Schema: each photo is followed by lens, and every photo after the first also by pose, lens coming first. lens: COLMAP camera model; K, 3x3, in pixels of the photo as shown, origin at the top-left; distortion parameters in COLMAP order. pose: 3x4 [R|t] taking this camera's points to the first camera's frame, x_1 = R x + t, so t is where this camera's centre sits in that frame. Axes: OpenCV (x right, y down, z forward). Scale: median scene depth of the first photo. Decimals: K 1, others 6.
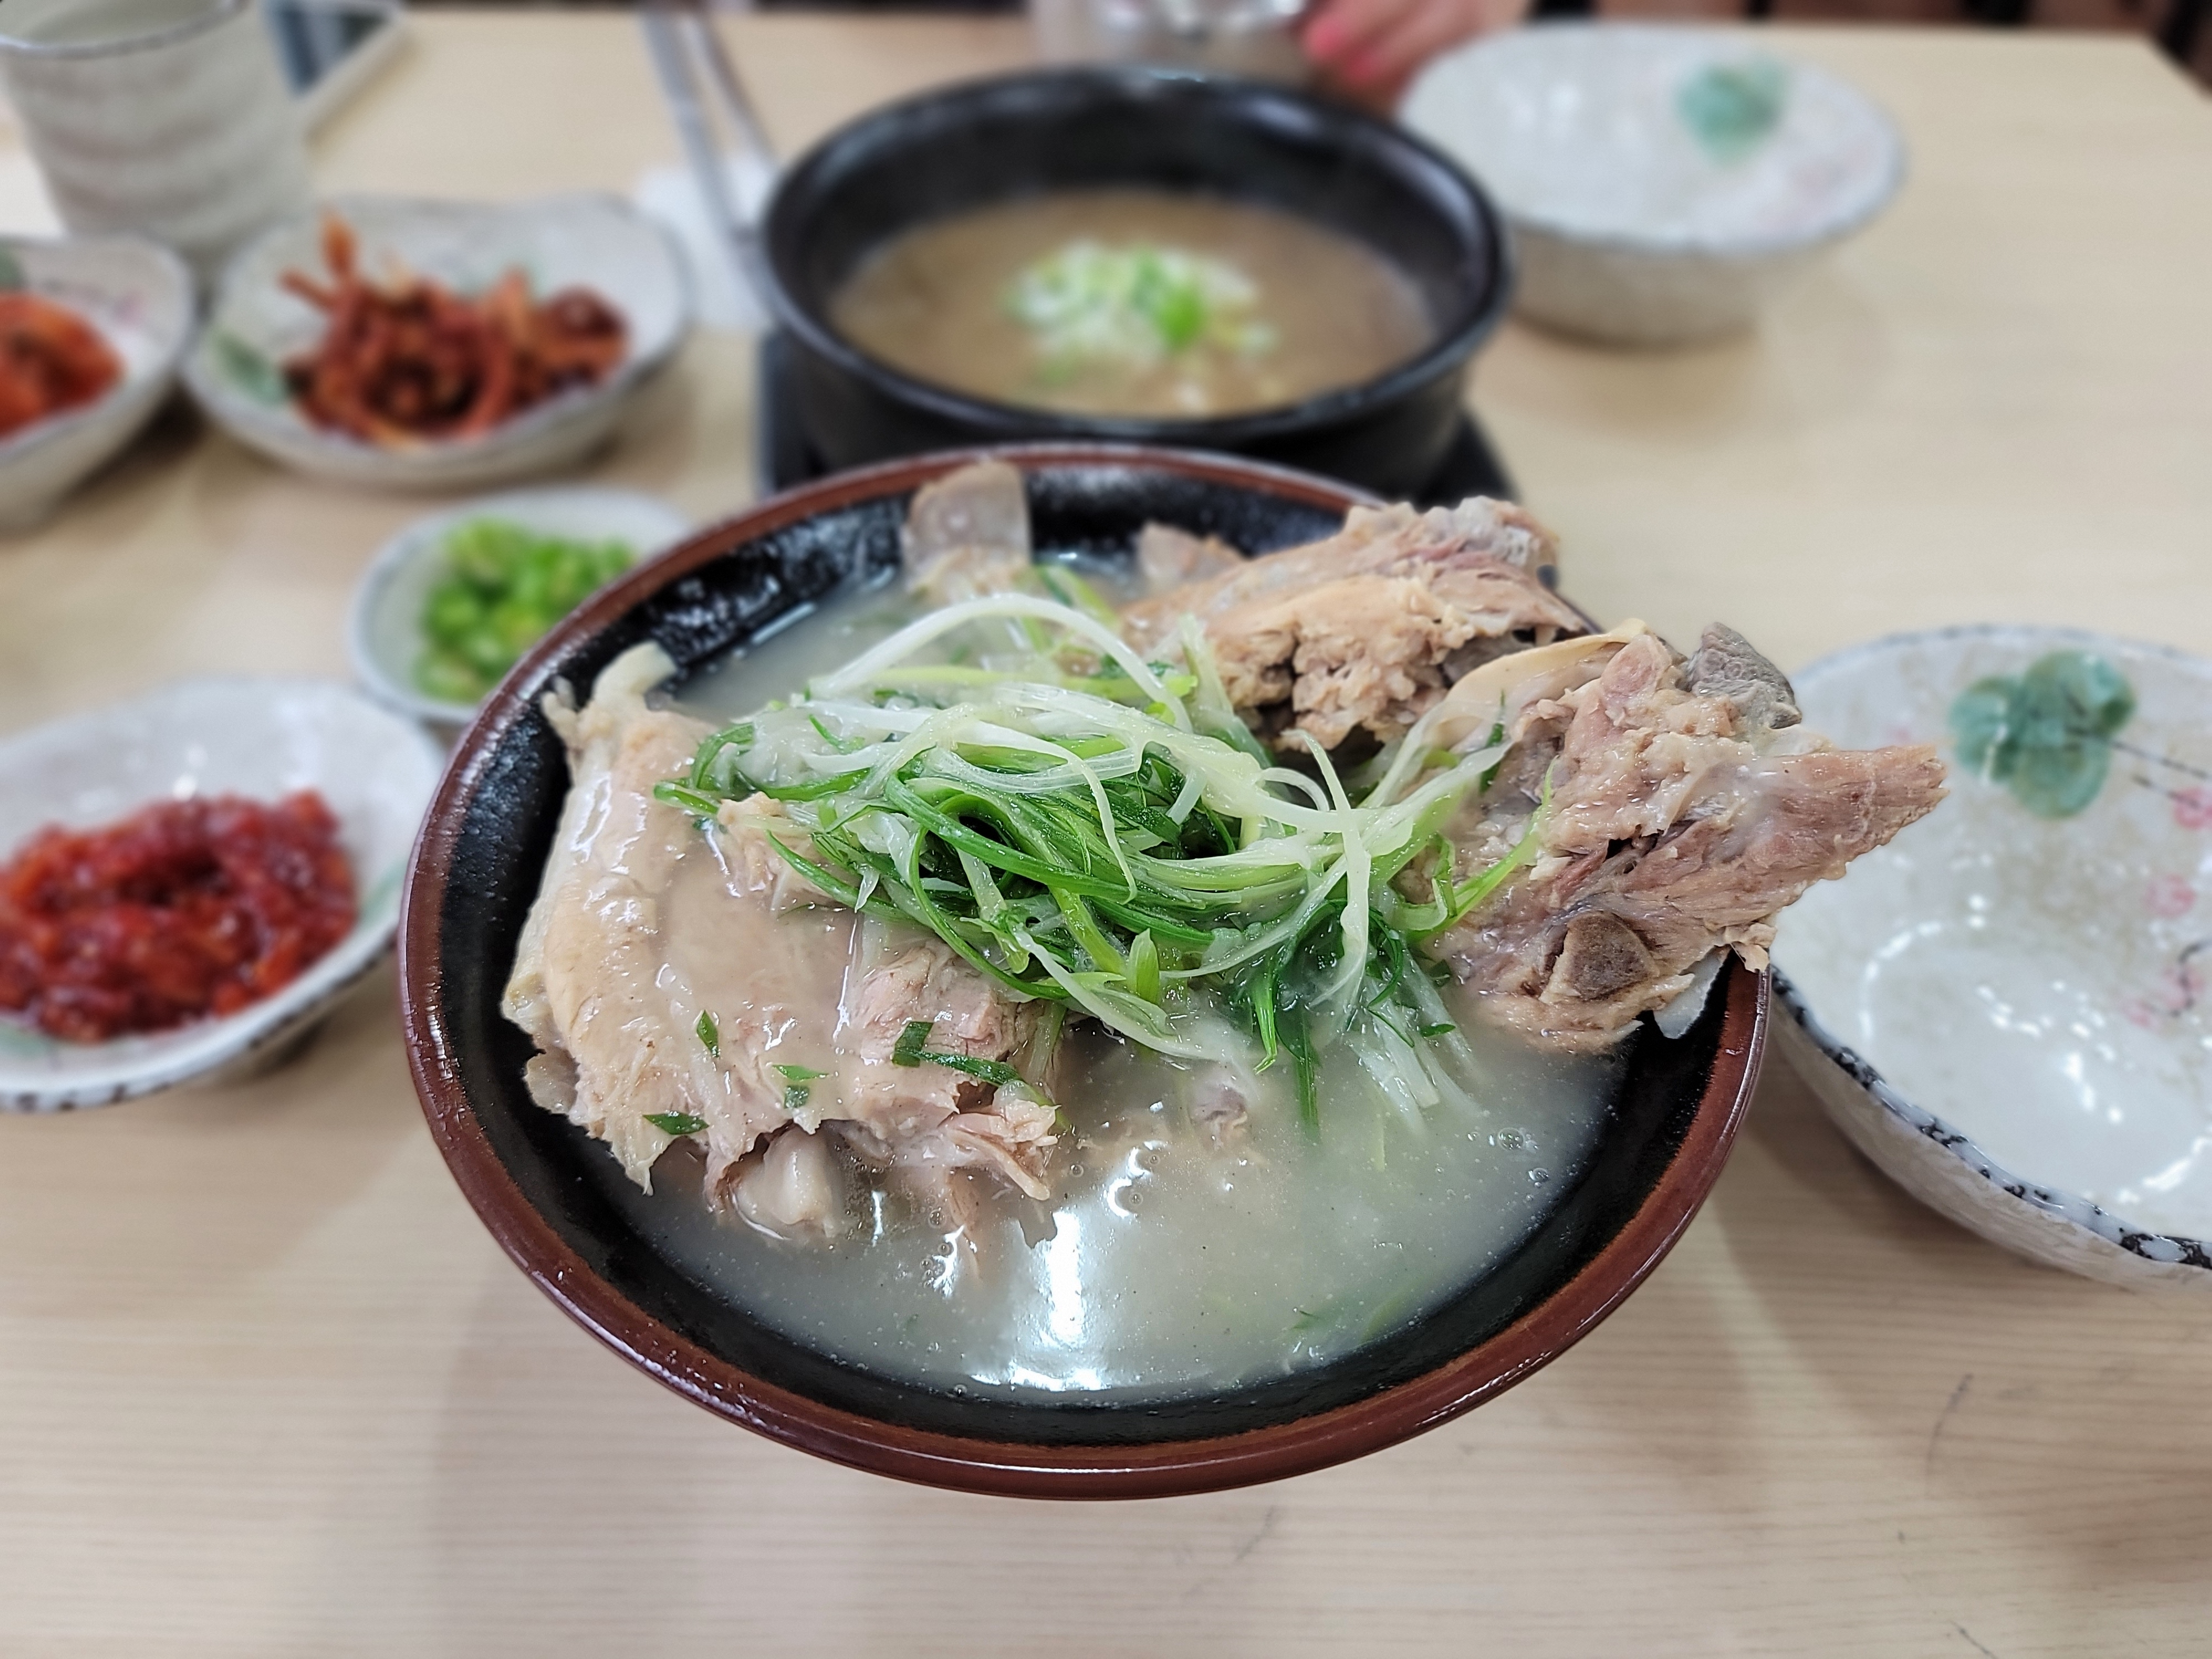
lens RADIAL K [[1748.6, 0, 1150.8], [0, 1748.6, 829.6], [0, 0, 1]] dist [-0.056095, 0.004824]
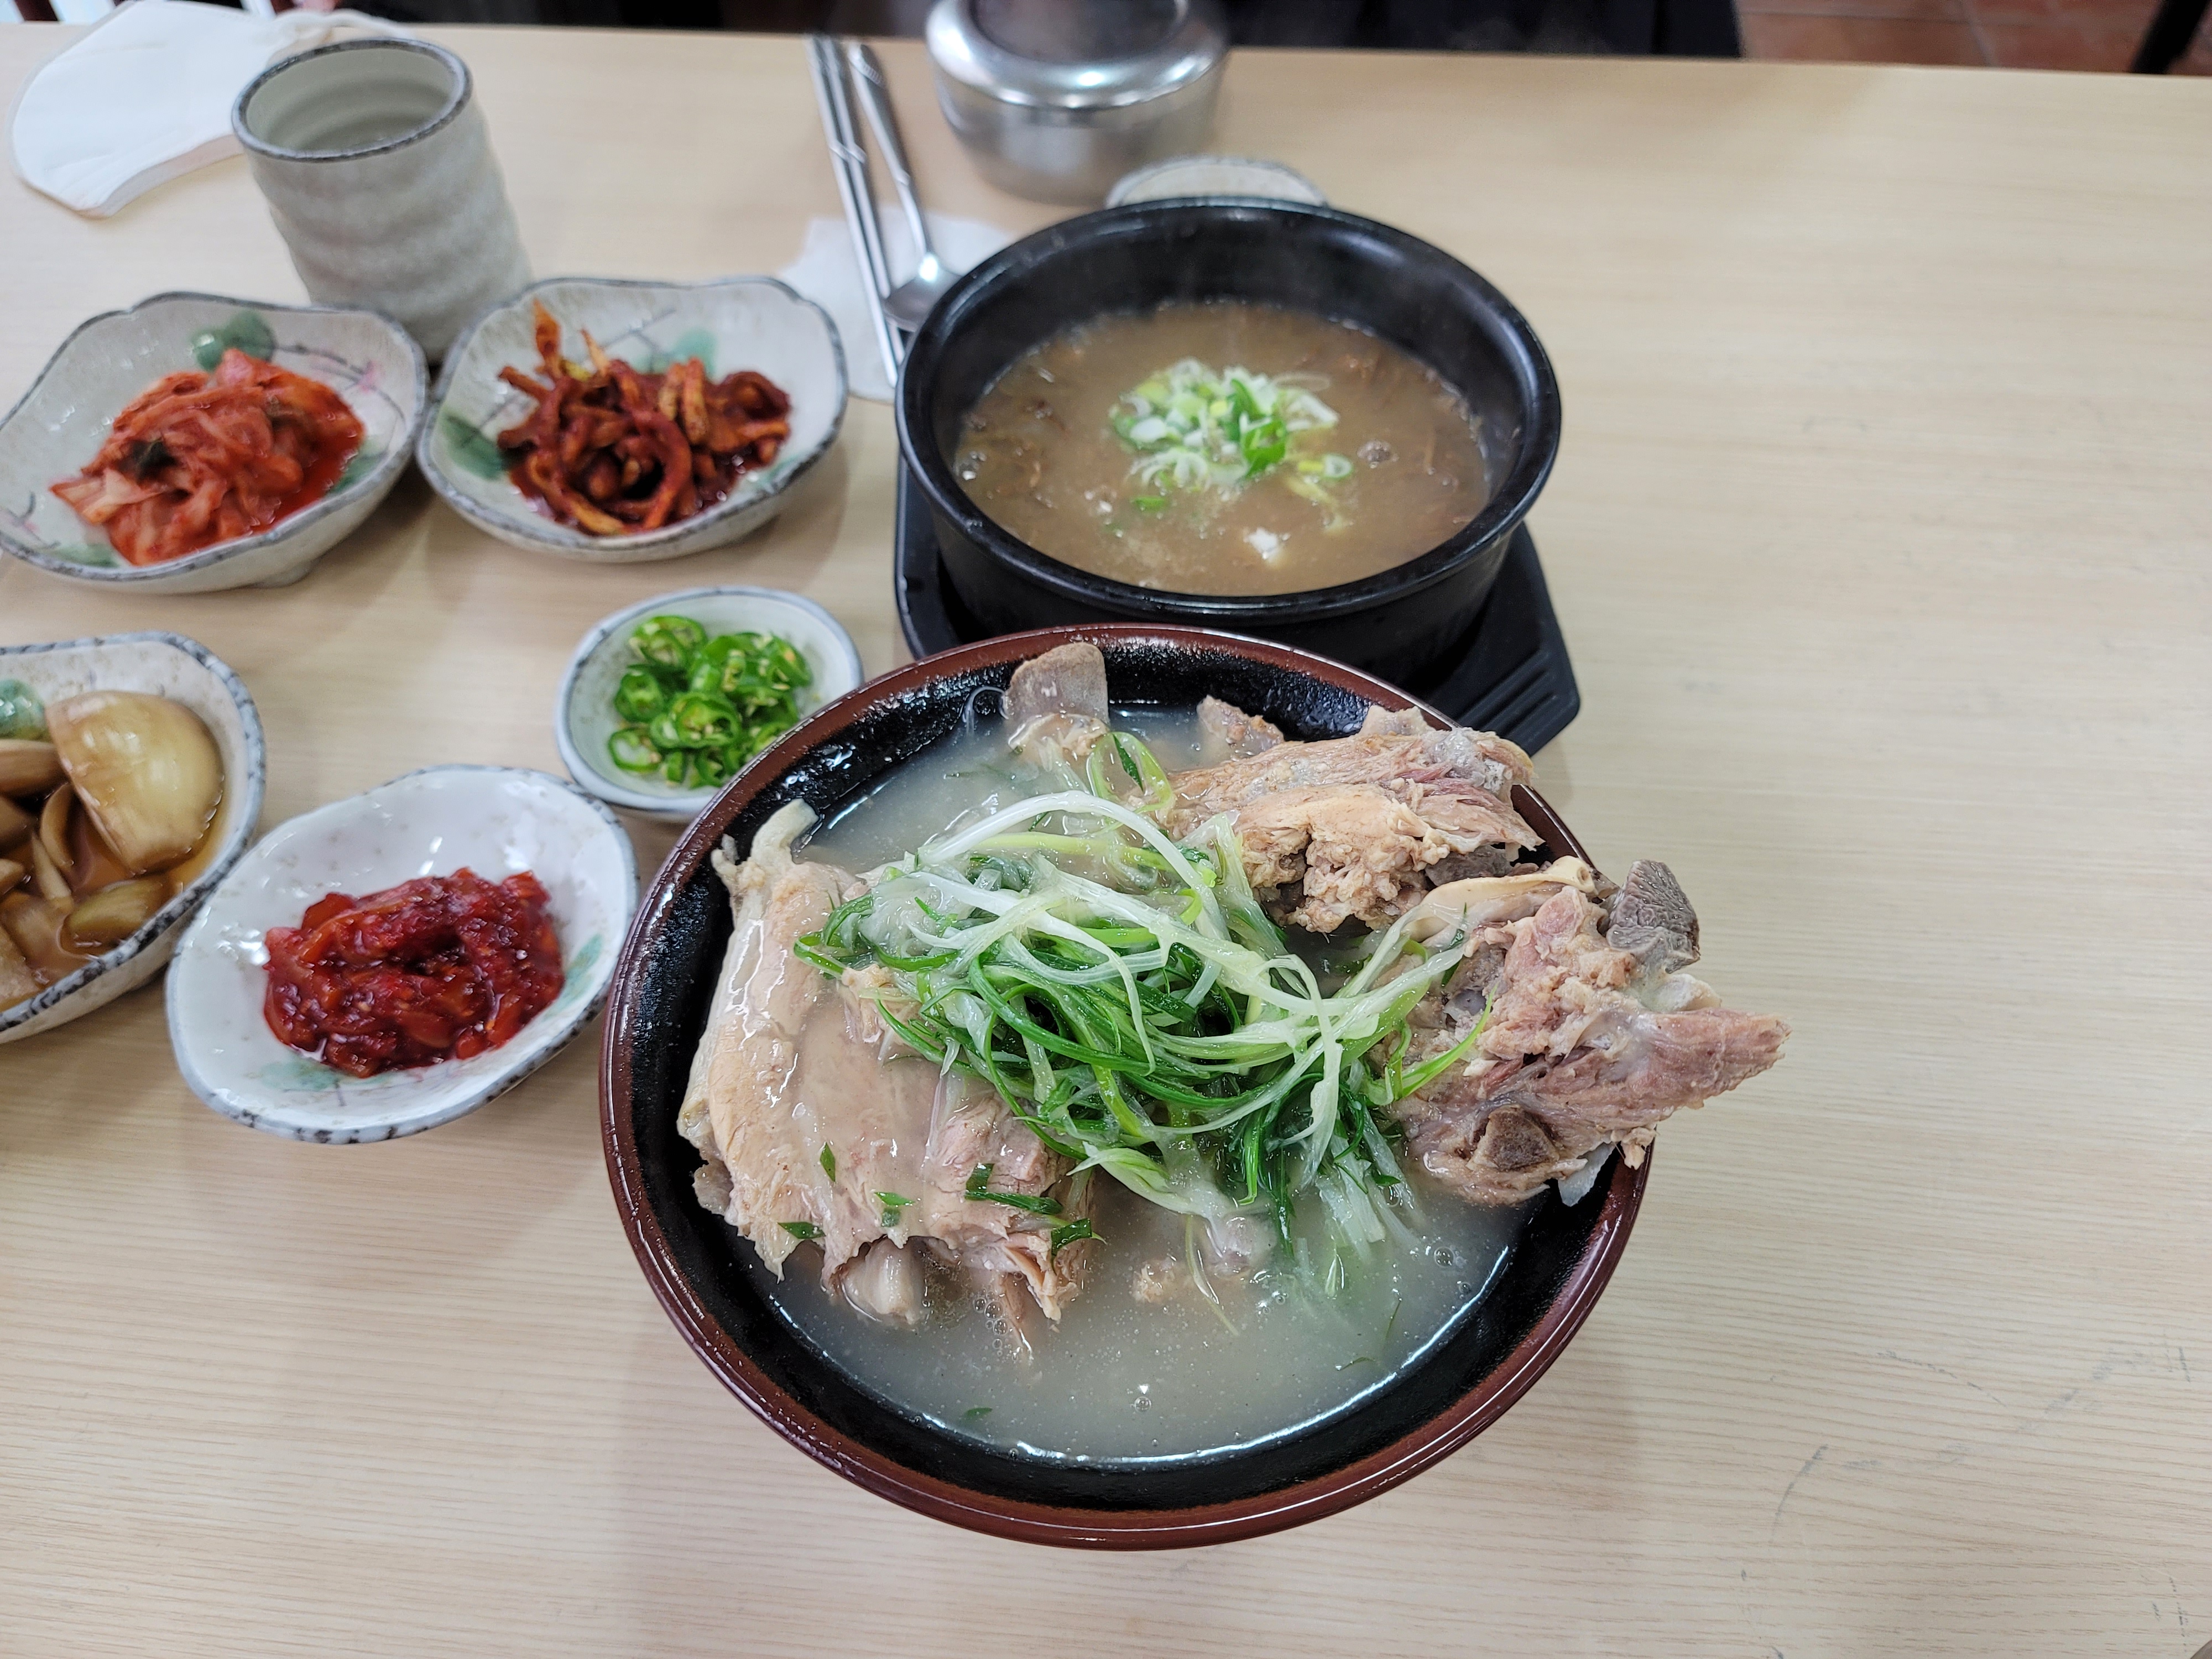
lens RADIAL K [[1748.6, 0, 1150.8], [0, 1748.6, 829.6], [0, 0, 1]] dist [-0.056095, 0.004824]
pose [[0.994878, 0.056264, -0.083979, 0.082825], [-0.047096, 0.993098, 0.107420, -0.264567], [0.089444, -0.102914, 0.990661, -0.254773]]
